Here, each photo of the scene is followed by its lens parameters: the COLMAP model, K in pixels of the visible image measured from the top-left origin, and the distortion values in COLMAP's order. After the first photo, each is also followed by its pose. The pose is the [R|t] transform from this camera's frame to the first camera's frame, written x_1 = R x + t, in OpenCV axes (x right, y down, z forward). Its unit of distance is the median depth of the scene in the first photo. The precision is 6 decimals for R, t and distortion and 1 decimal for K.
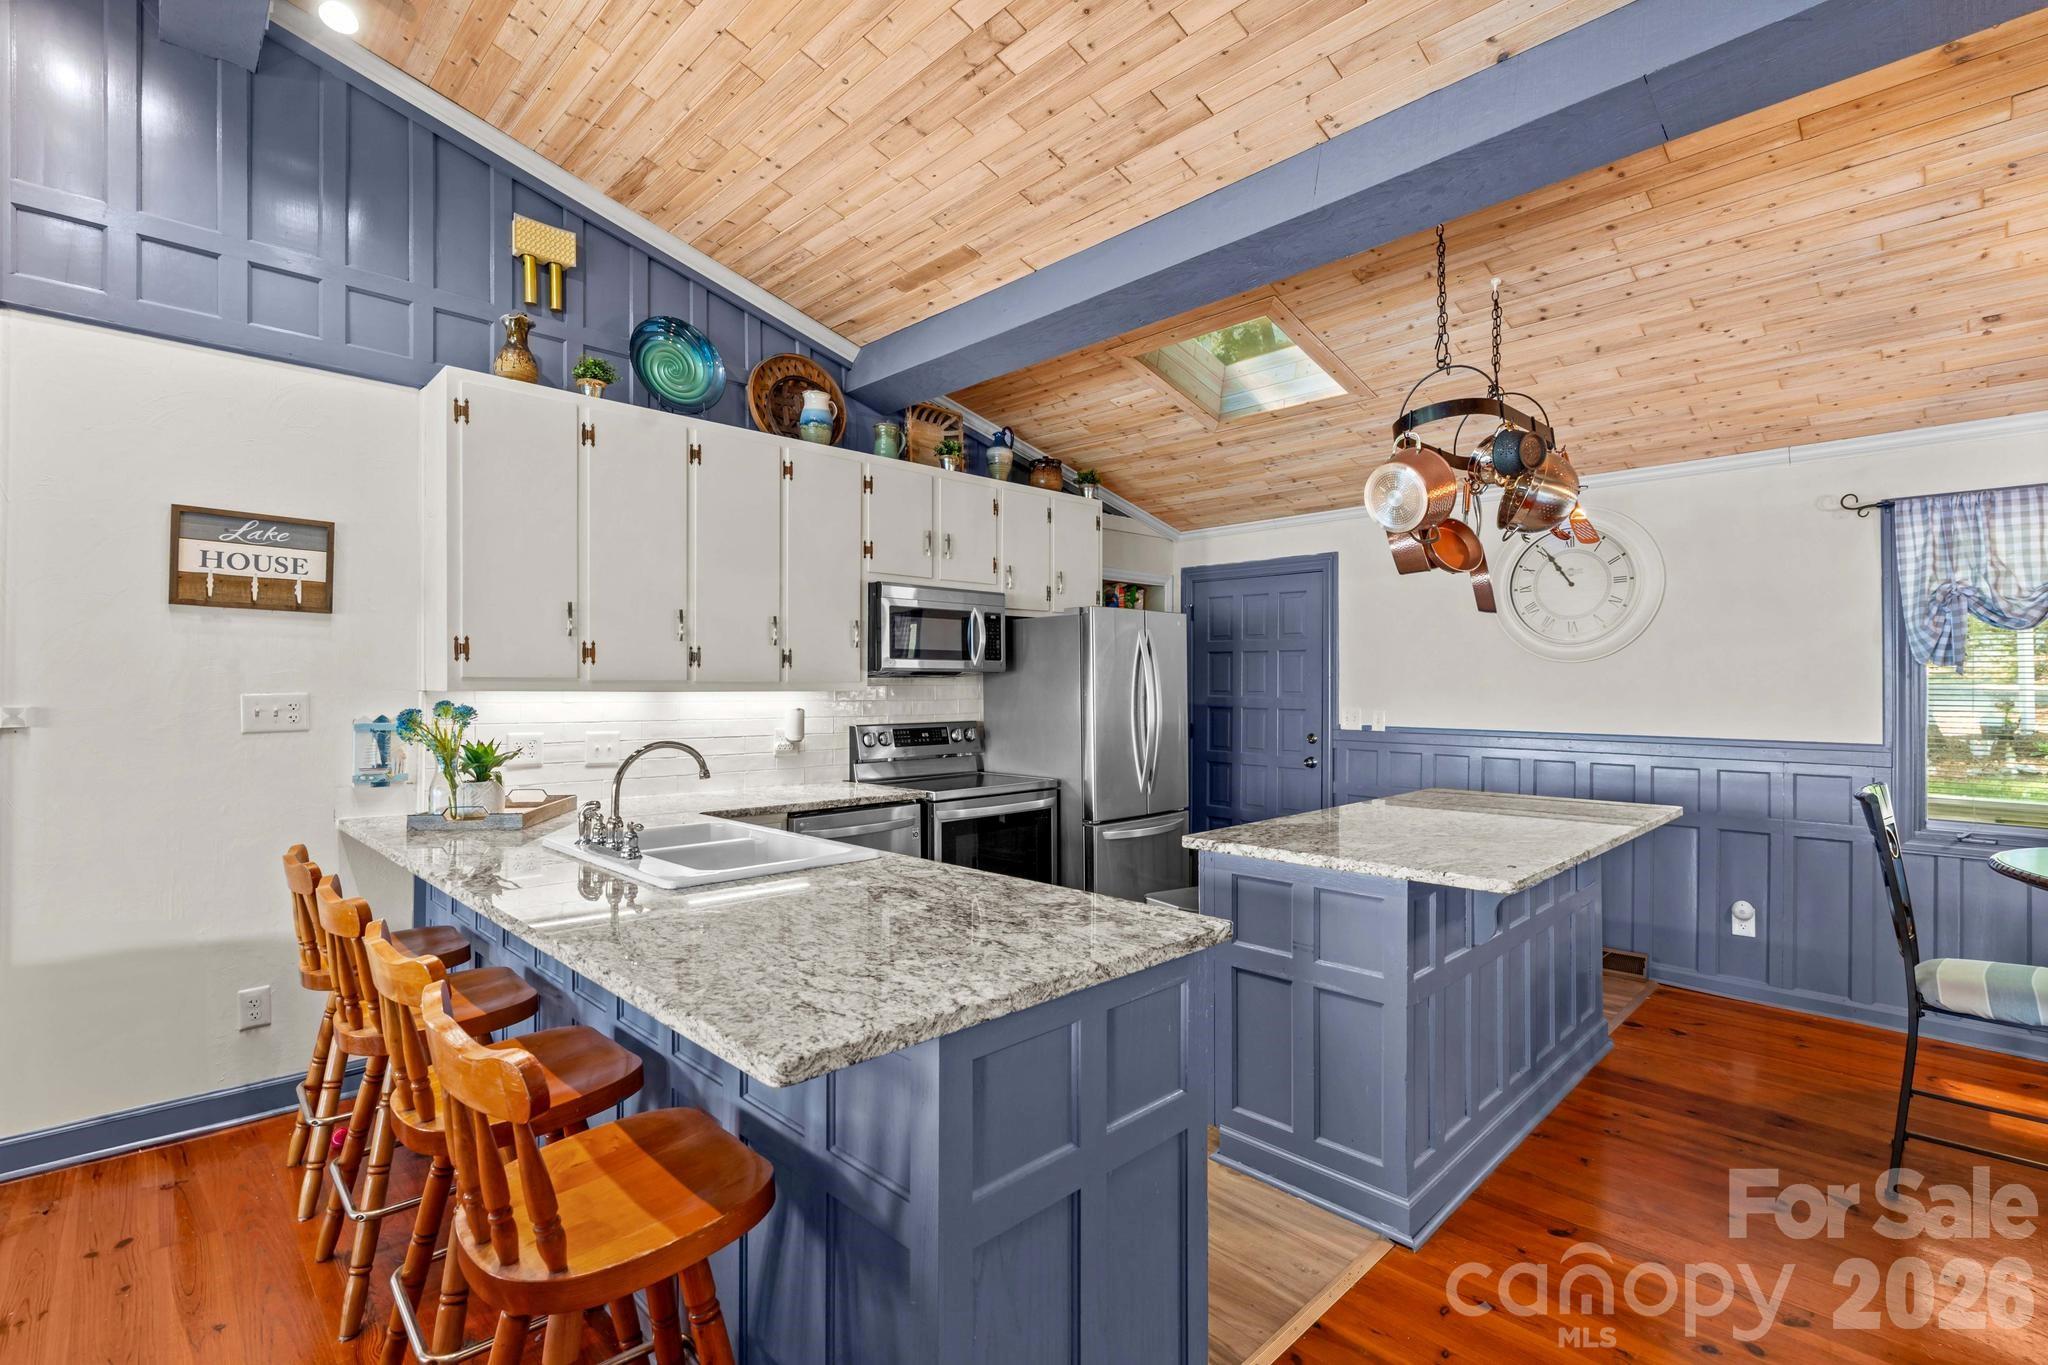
lens RADIAL K [[931.8, 0, 1029.1], [0, 931.8, 676.8], [0, 0, 1]] dist [-0.007971, 0.002812]
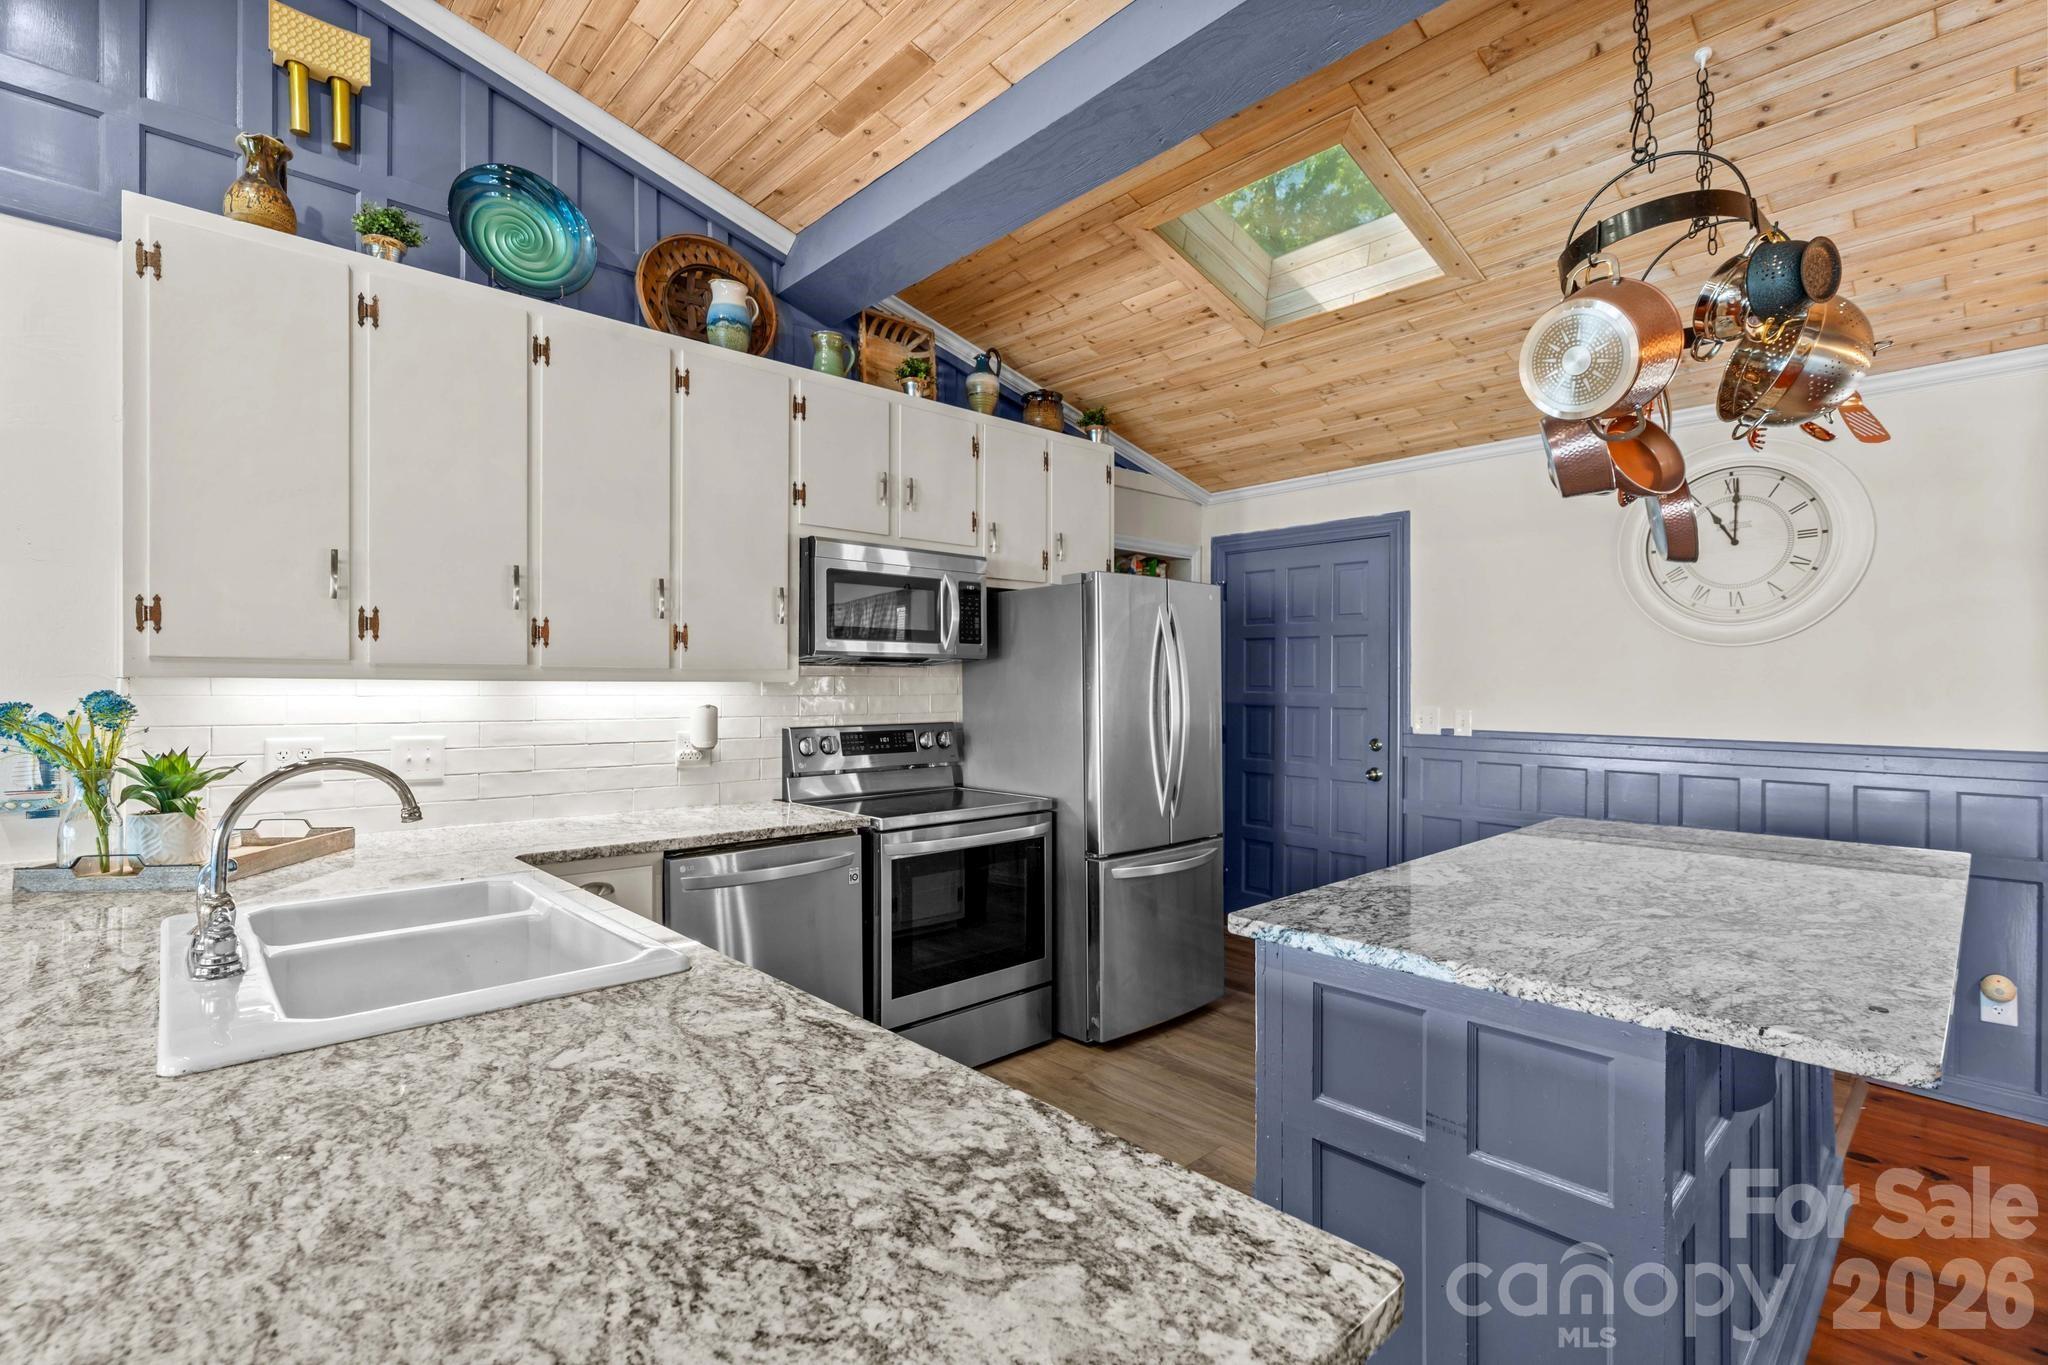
lens RADIAL K [[931.8, 0, 1031.2], [0, 931.8, 674.1], [0, 0, 1]] dist [-0.007971, 0.002812]
pose [[0.999767, 0.001269, -0.021525, 0.037641], [-0.001325, 0.999996, -0.002561, 0.012905], [0.021522, 0.002589, 0.999765, 0.300712]]
